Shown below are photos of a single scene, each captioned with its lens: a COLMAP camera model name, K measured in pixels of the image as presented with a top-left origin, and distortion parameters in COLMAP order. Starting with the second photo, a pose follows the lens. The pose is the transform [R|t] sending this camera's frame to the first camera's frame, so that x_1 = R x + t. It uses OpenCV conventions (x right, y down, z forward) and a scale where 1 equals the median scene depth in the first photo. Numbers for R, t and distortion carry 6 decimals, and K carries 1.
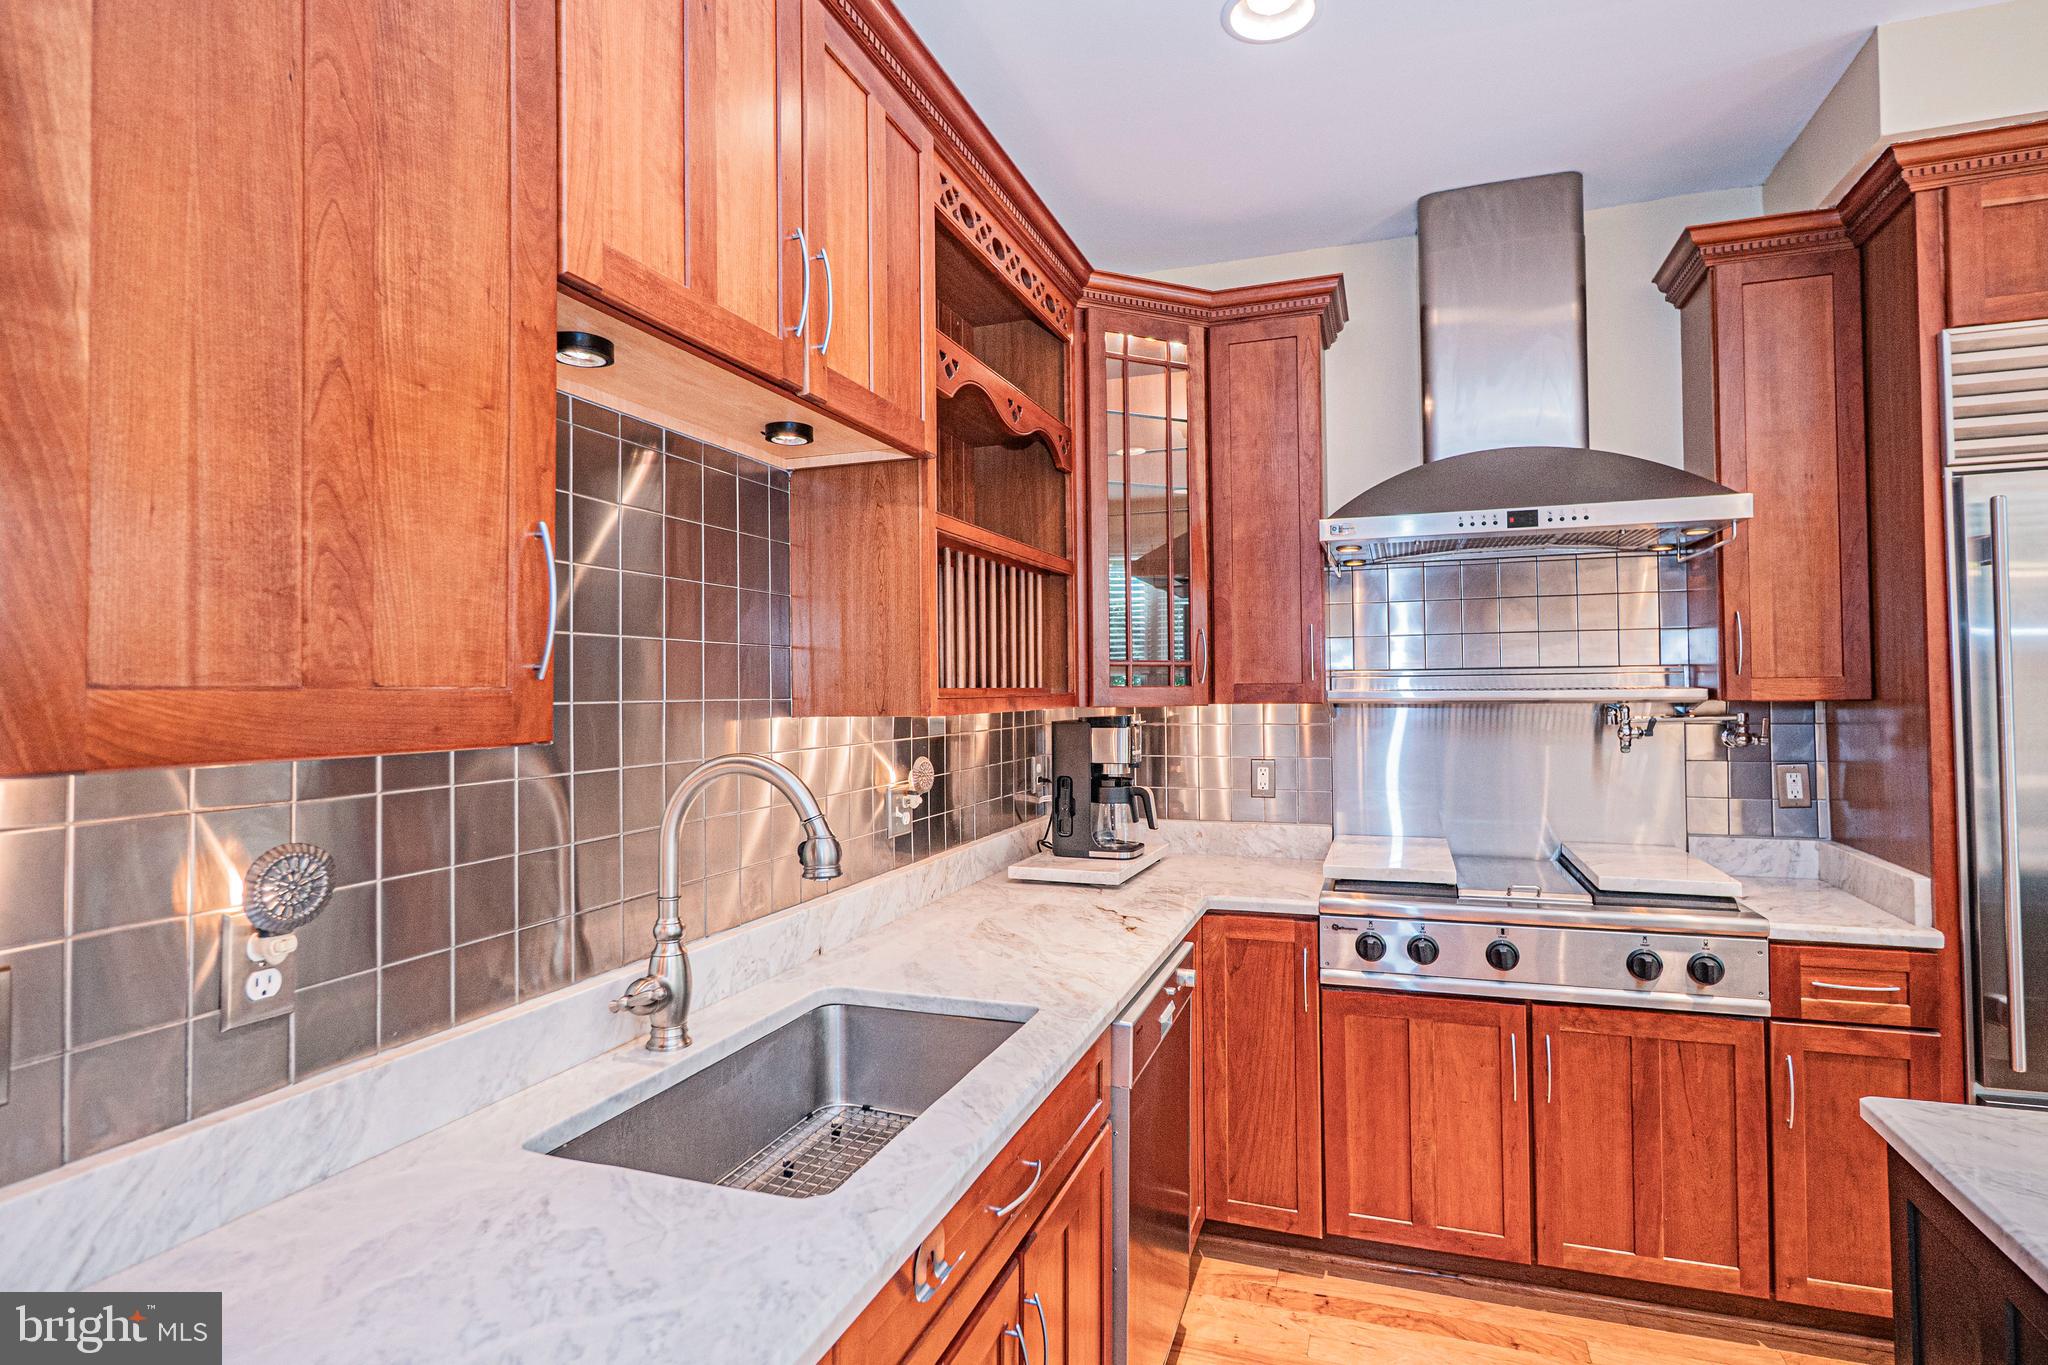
lens RADIAL K [[1060.0, 0, 1027.6], [0, 1060.0, 674.1], [0, 0, 1]] dist [0.000618, -0.001528]
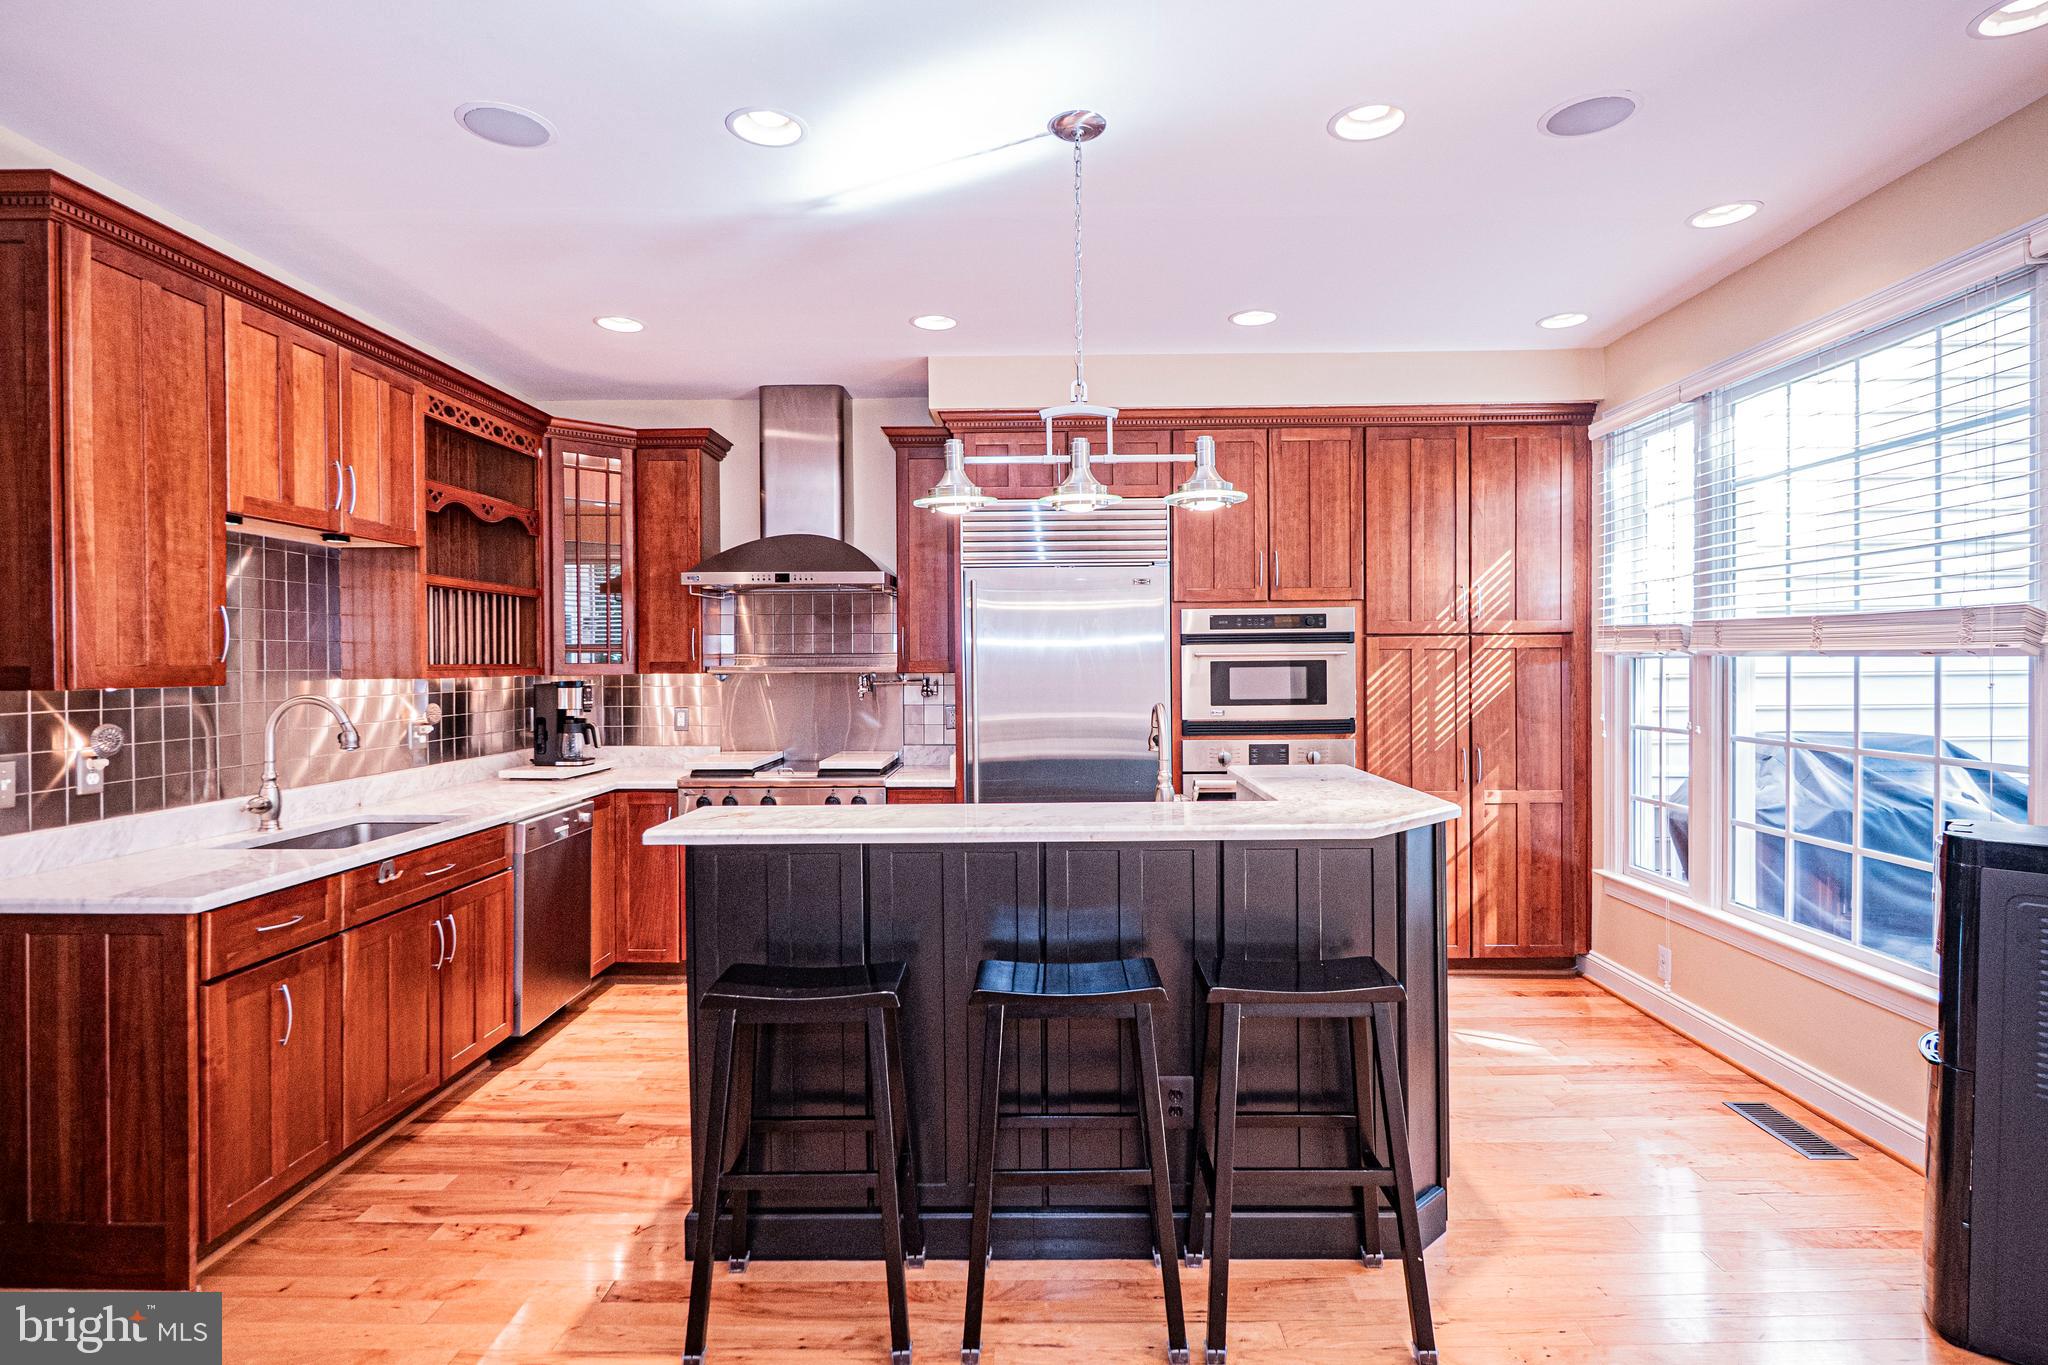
lens RADIAL K [[1060.0, 0, 1028.4], [0, 1060.0, 674.1], [0, 0, 1]] dist [0.000618, -0.001528]
pose [[0.948576, 0.003136, 0.316534, 0.328860], [-0.011274, 0.999651, 0.023883, -0.026647], [-0.316349, -0.026223, 0.948280, -1.135337]]
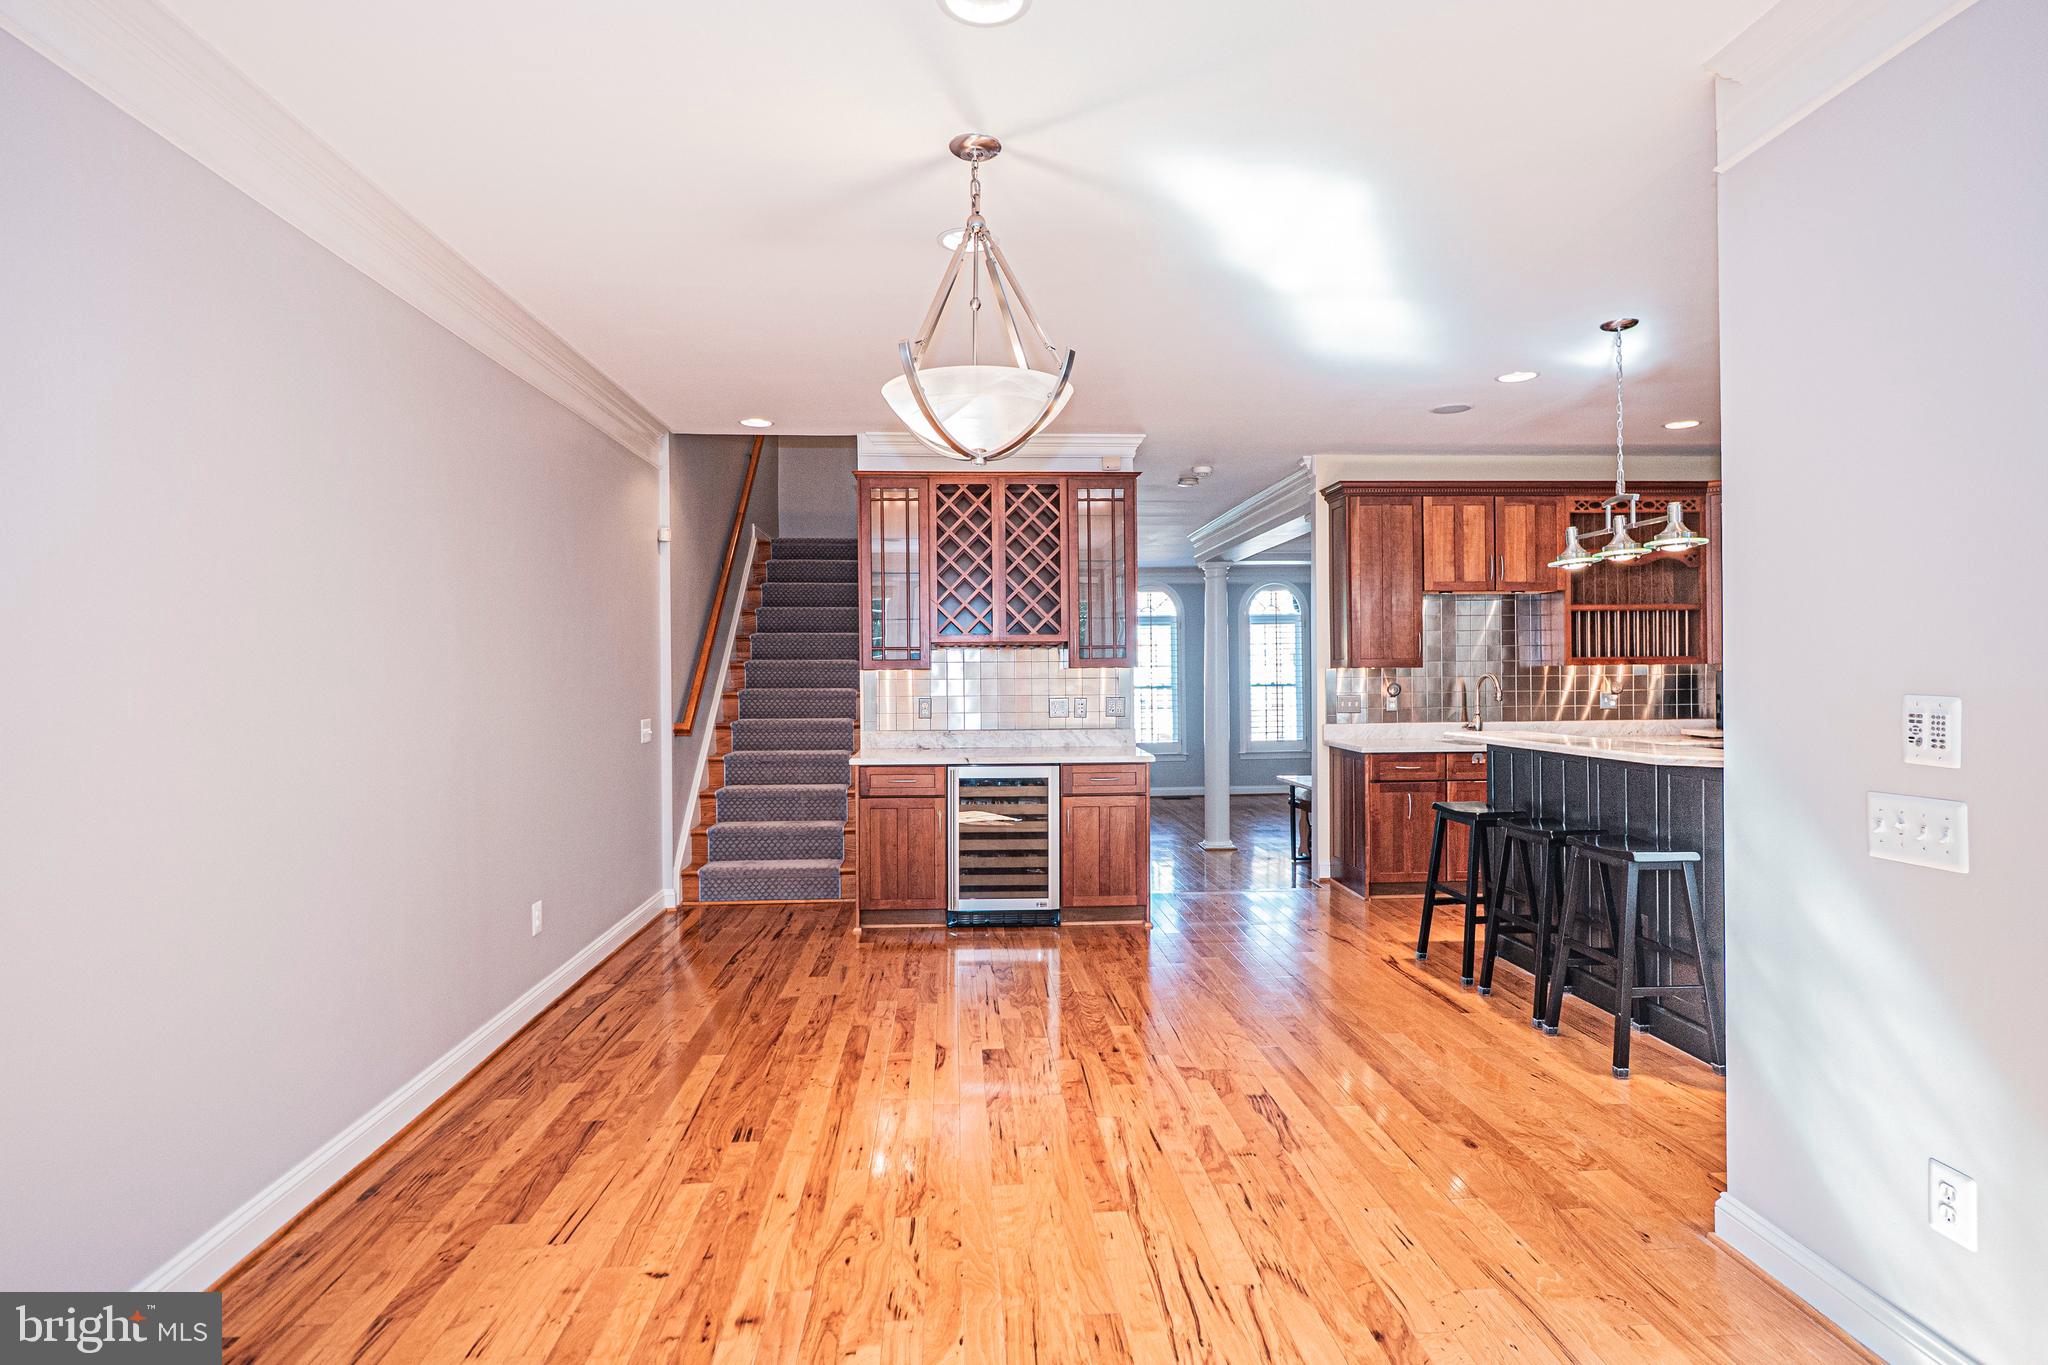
lens RADIAL K [[1060.0, 0, 1015.8], [0, 1060.0, 687.1], [0, 0, 1]] dist [0.000618, -0.001528]
pose [[0.385195, 0.022601, -0.922558, 2.231226], [0.020874, 0.999231, 0.033195, -0.038476], [0.922599, -0.032044, 0.384427, -1.834512]]
